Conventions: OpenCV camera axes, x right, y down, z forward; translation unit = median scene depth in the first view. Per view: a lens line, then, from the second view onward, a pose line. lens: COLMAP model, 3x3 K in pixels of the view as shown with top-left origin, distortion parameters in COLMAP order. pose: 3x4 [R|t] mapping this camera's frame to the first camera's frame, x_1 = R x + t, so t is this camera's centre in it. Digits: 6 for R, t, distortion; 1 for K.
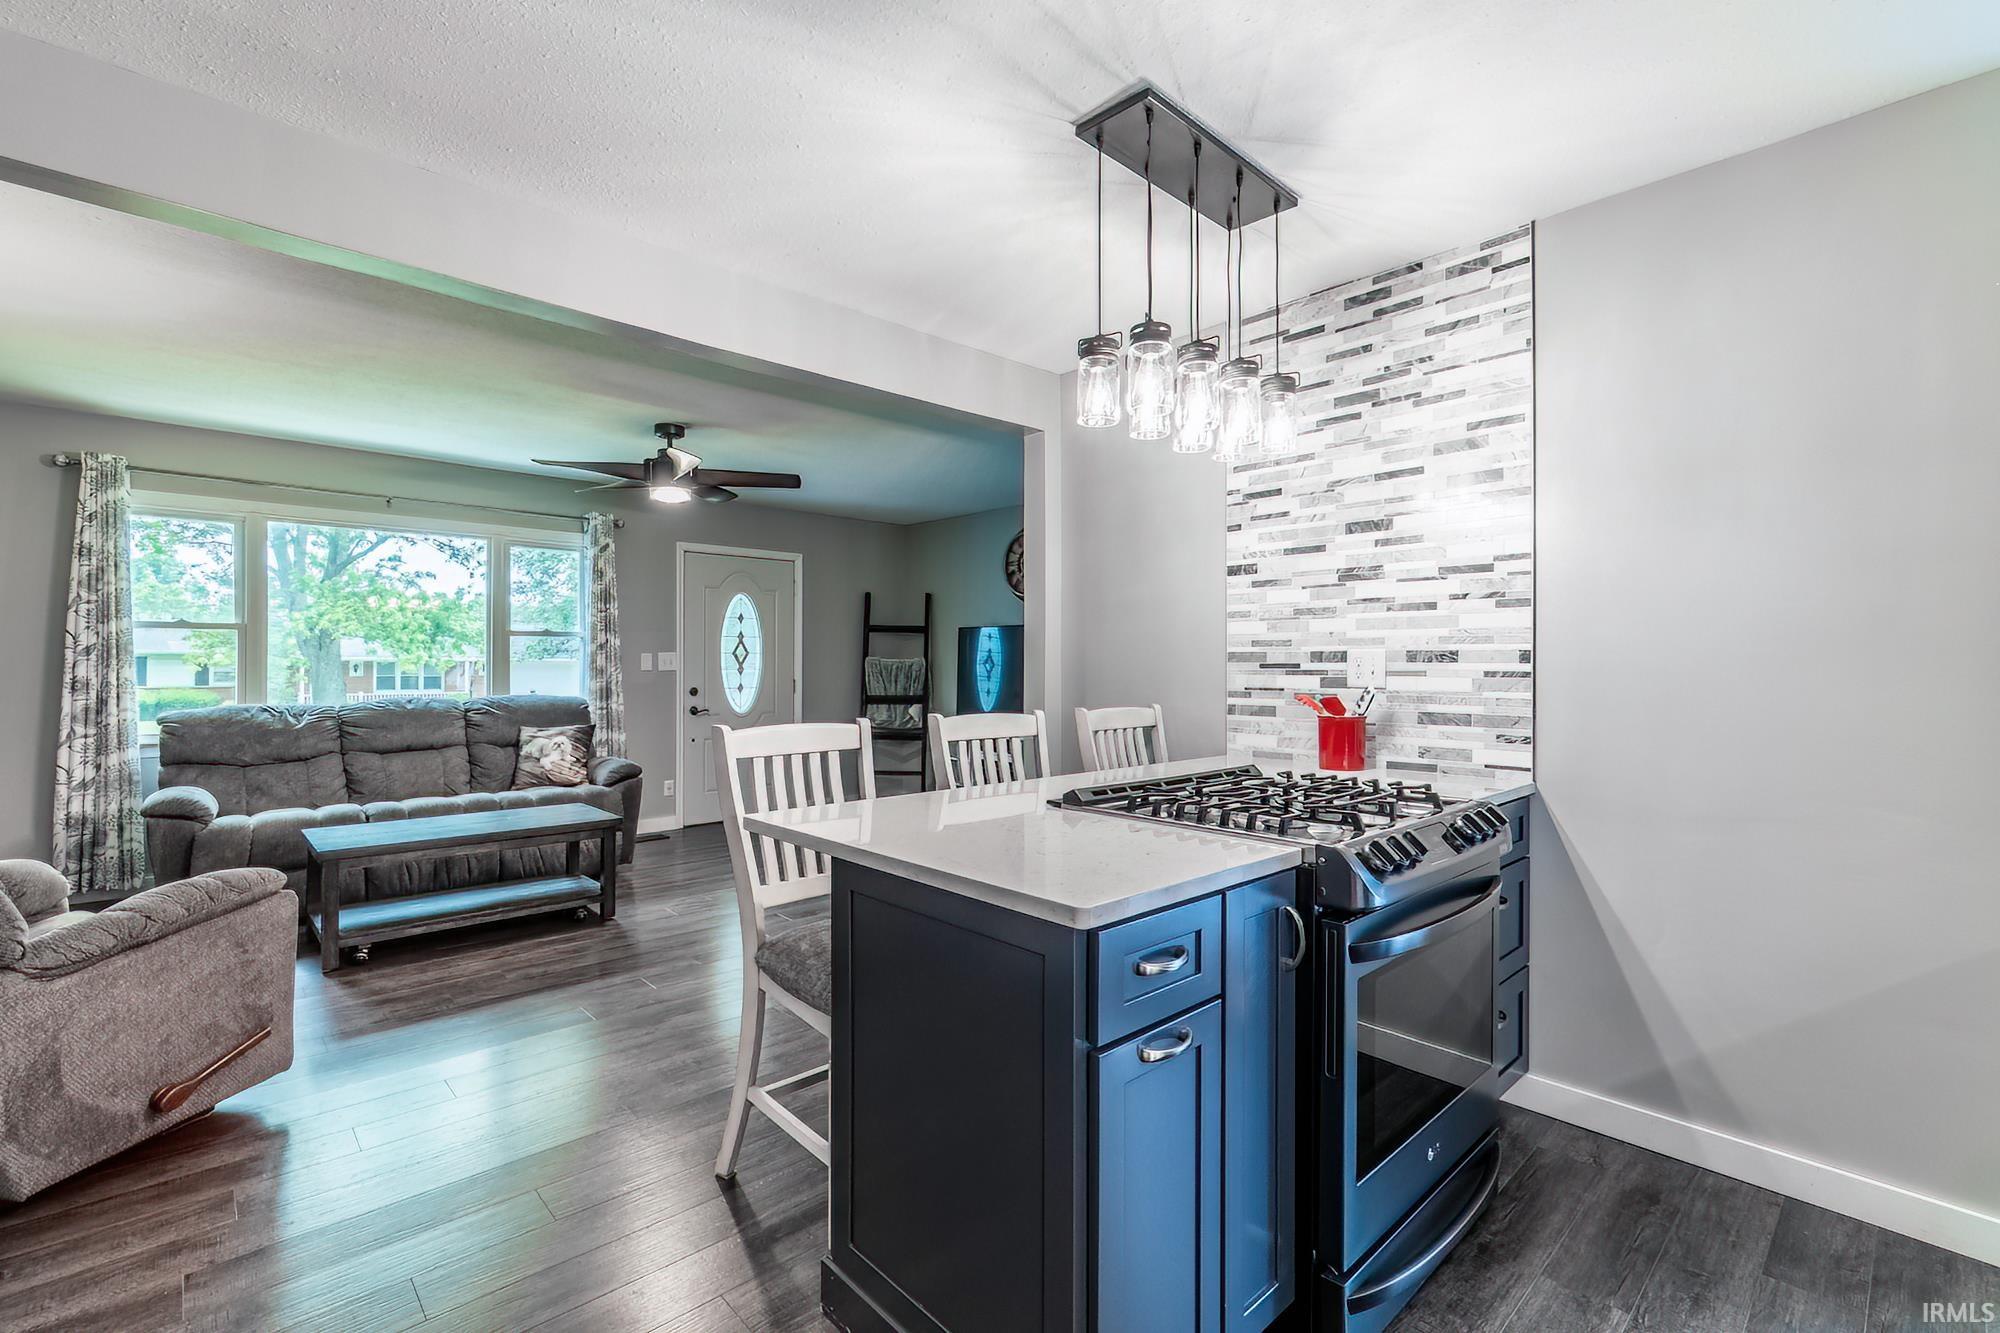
lens RADIAL K [[880.8, 0, 969.9], [0, 880.8, 658.1], [0, 0, 1]] dist [-0.004637, 0.001496]
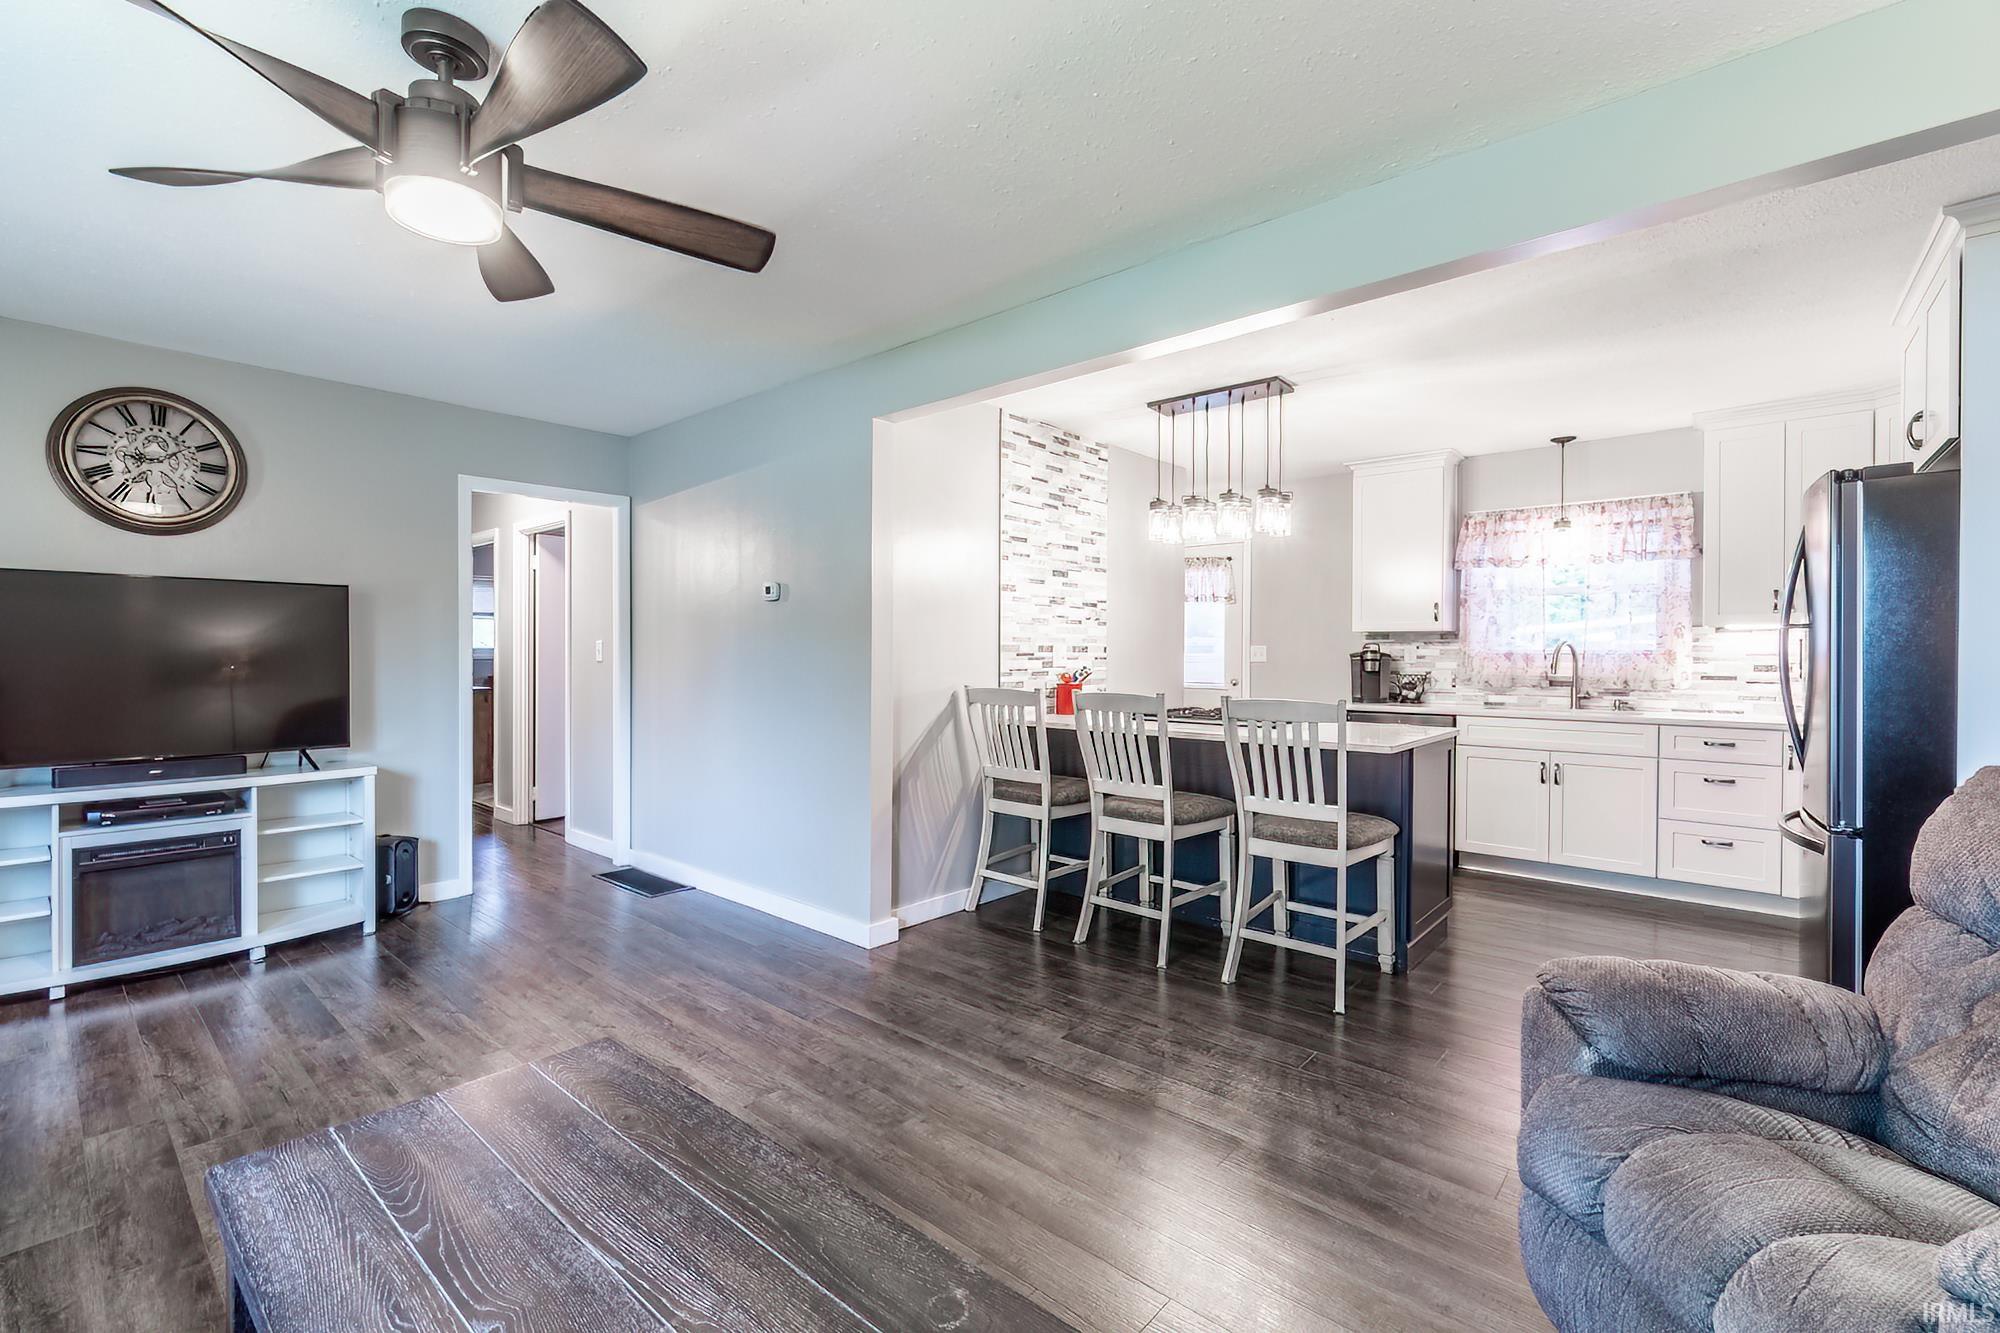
lens RADIAL K [[880.8, 0, 994.5], [0, 880.8, 662.6], [0, 0, 1]] dist [-0.004637, 0.001496]
pose [[-0.129418, -0.013820, 0.991494, -0.766945], [-0.010819, 0.999863, 0.012524, 0.002967], [-0.991531, -0.009106, -0.129550, 0.827855]]
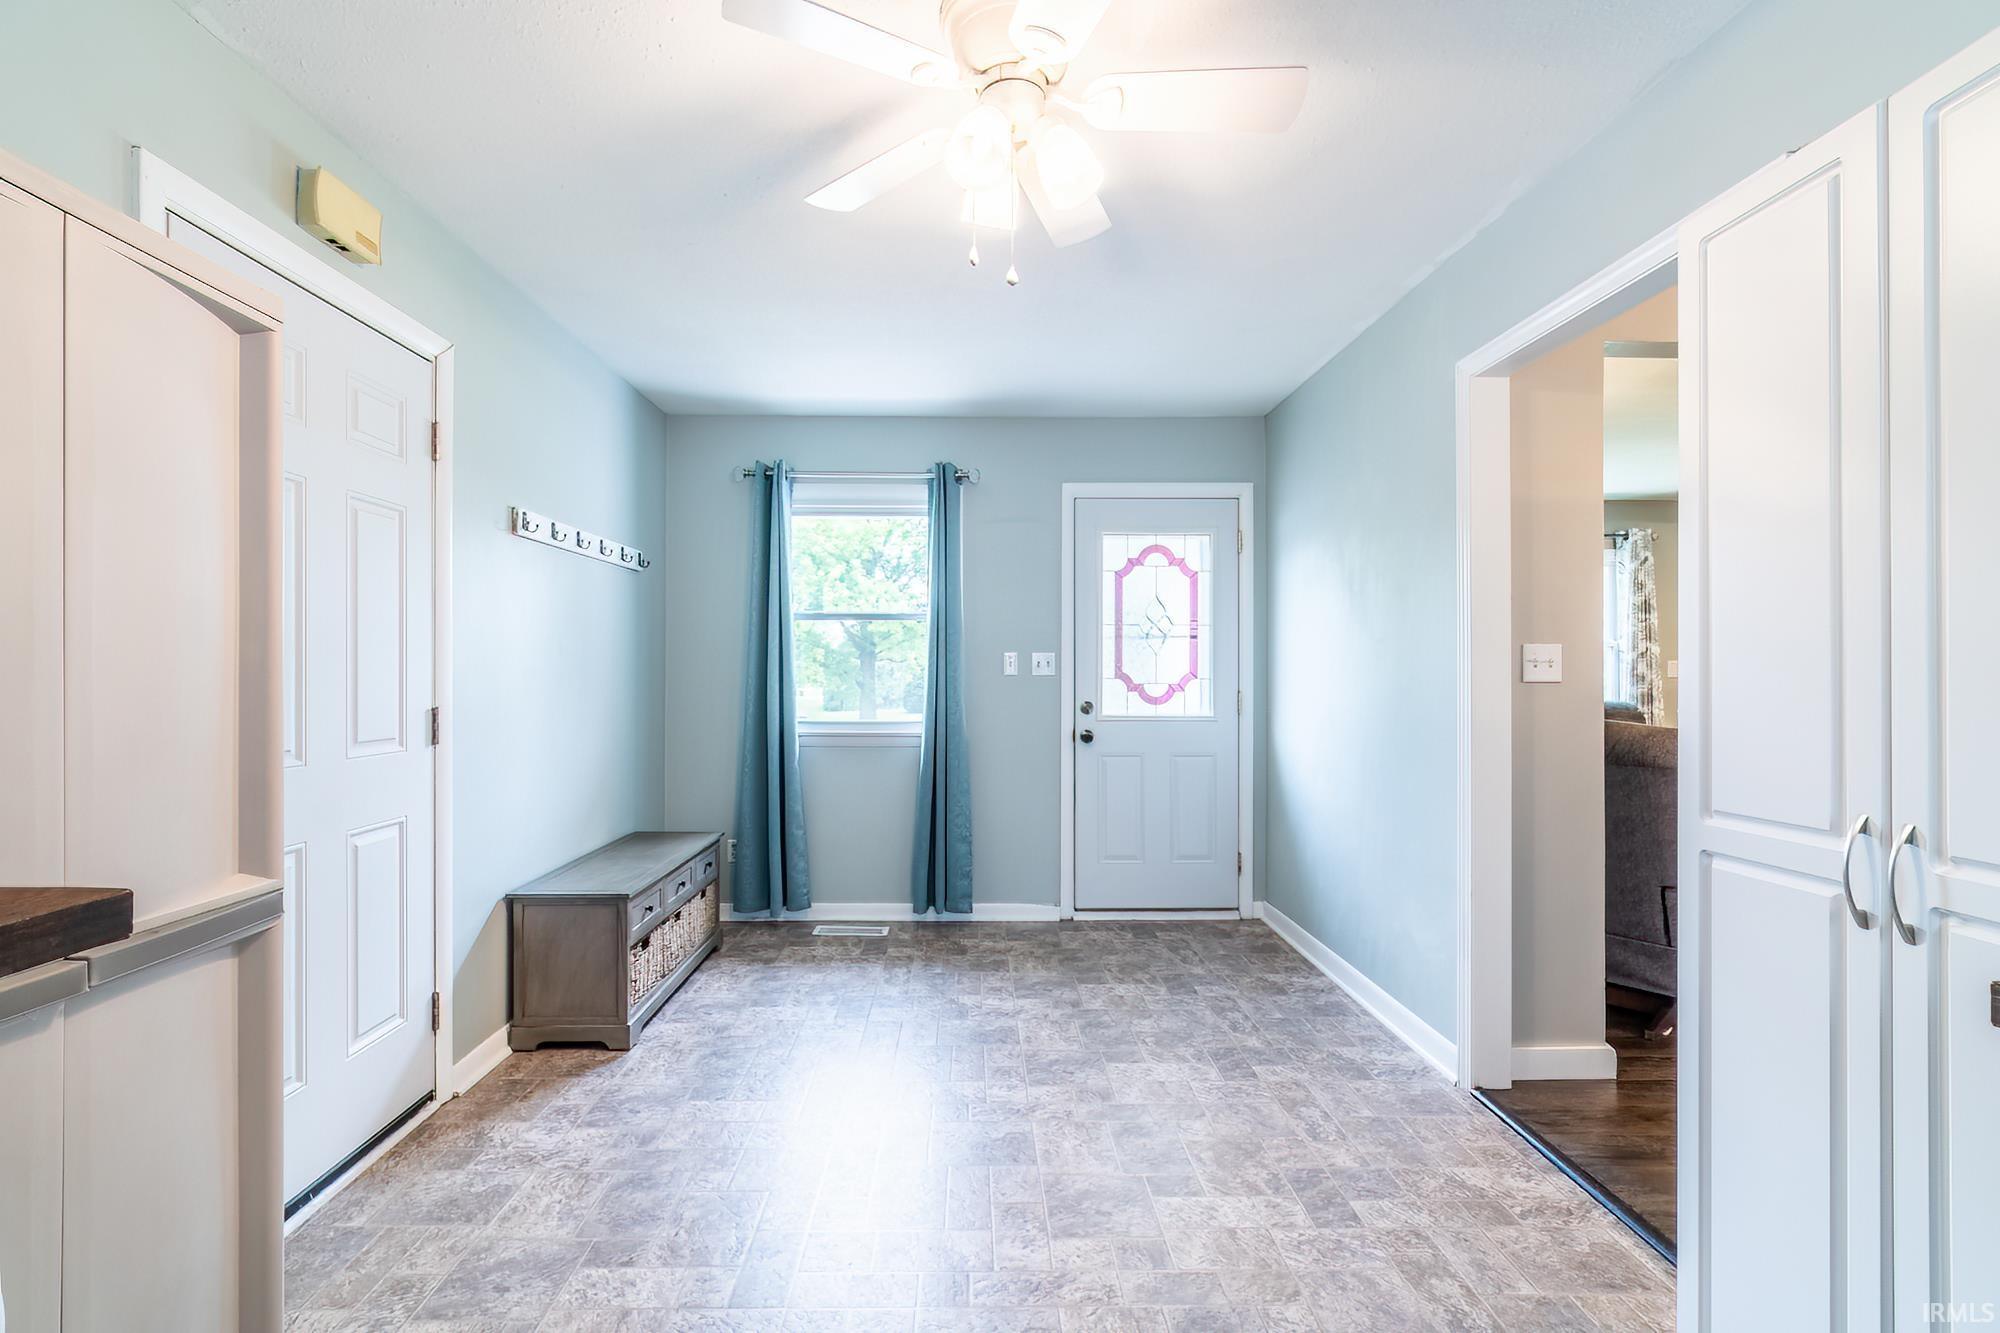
lens RADIAL K [[880.8, 0, 1004.8], [0, 880.8, 661.3], [0, 0, 1]] dist [-0.004637, 0.001496]
pose [[0.770761, -0.001773, -0.637122, -0.444710], [-0.001502, 0.999988, -0.004600, 0.001291], [0.637122, 0.004503, 0.770749, -0.387489]]
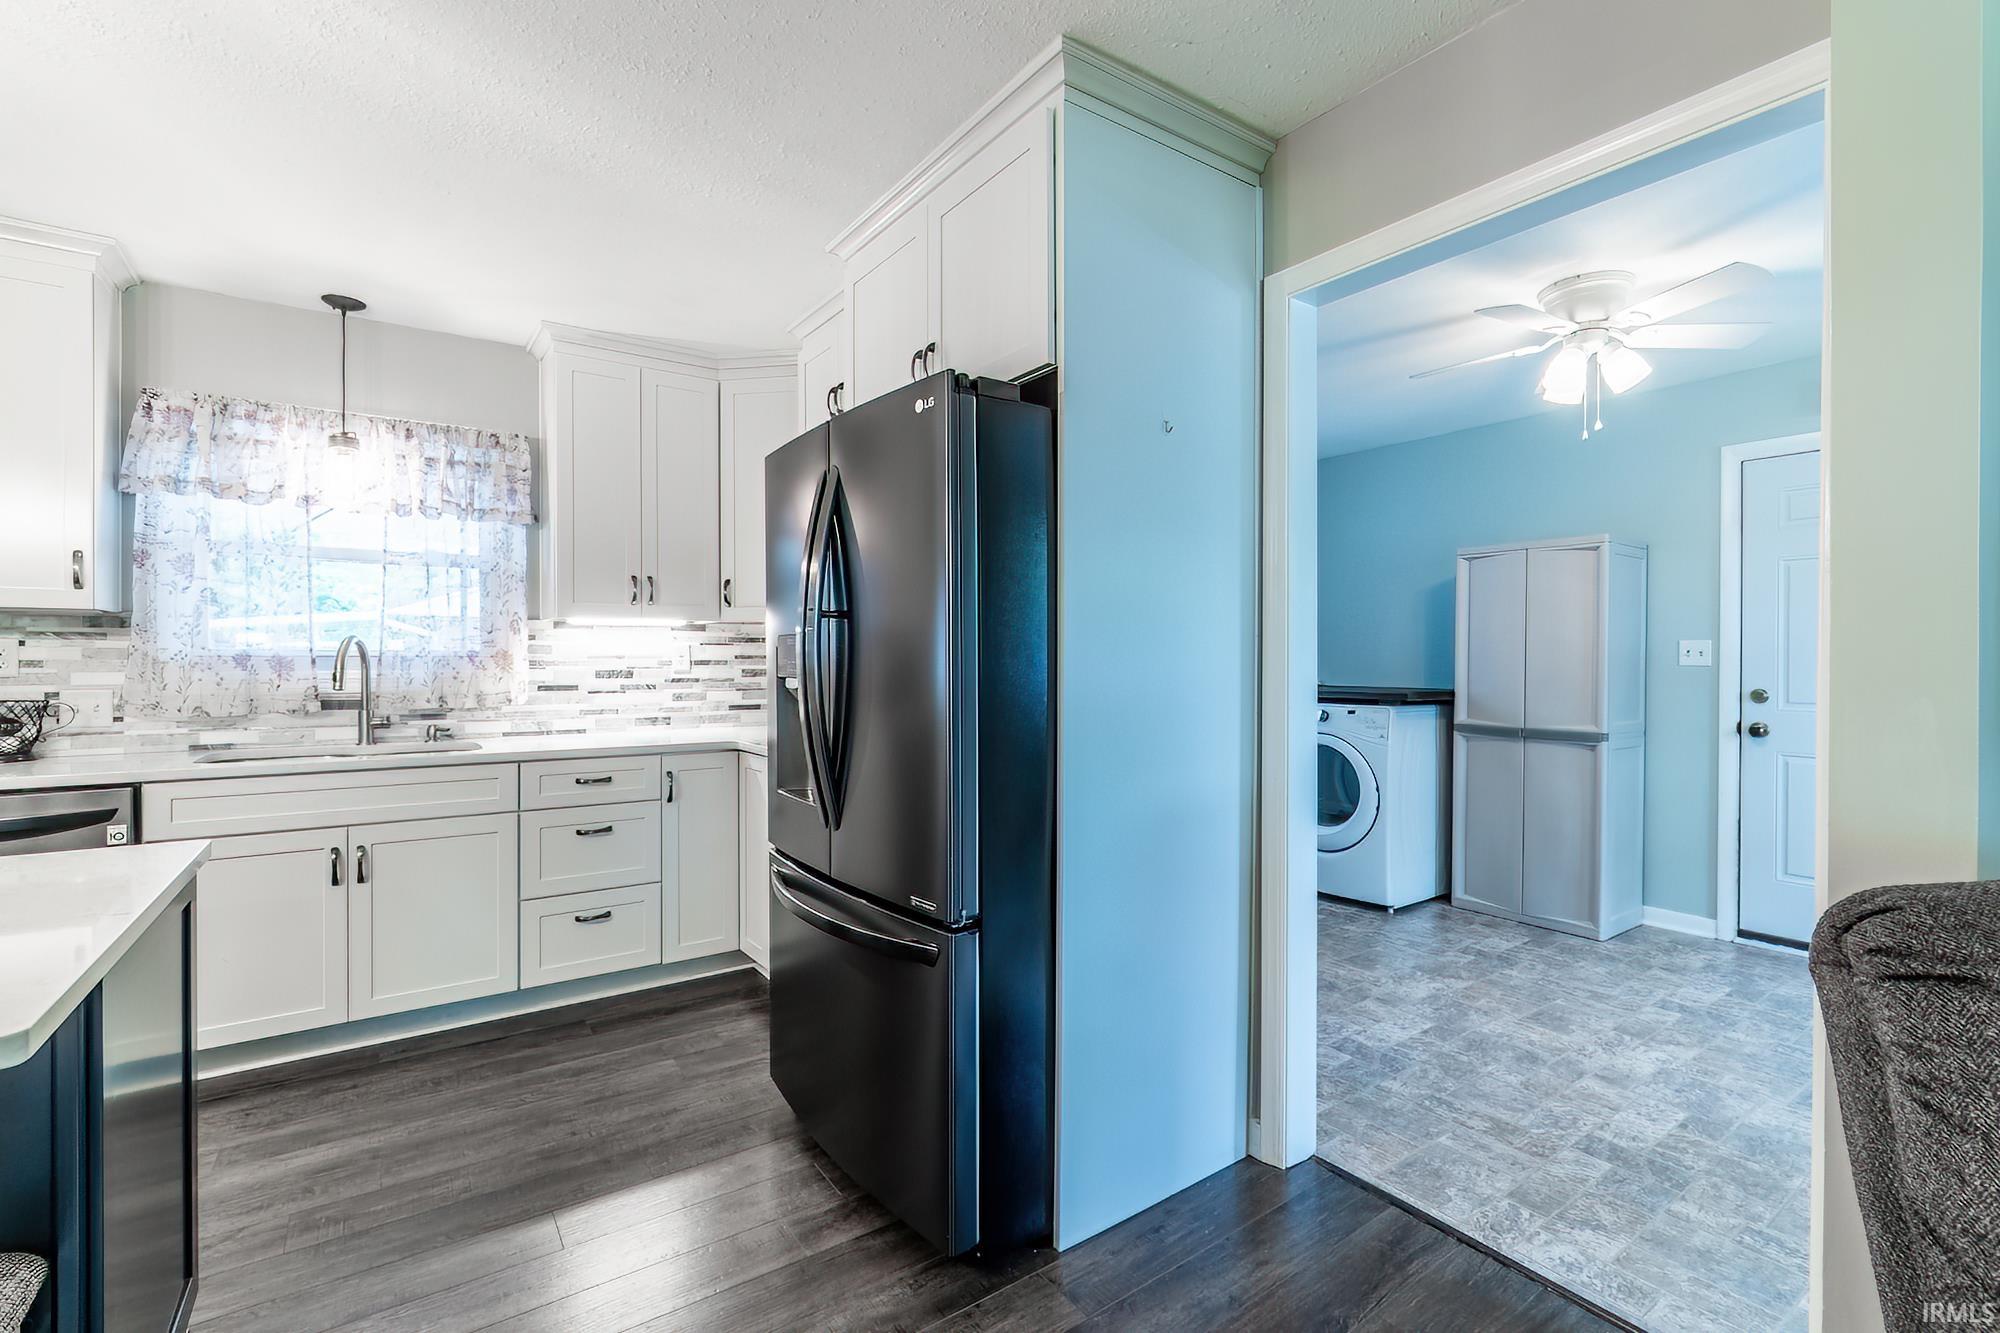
lens RADIAL K [[880.8, 0, 983.4], [0, 880.8, 659.0], [0, 0, 1]] dist [-0.004637, 0.001496]
pose [[-0.992048, -0.003218, 0.125823, -0.316712], [-0.003981, 0.999975, -0.005813, 0.001927], [-0.125801, -0.006267, -0.992036, 0.572727]]
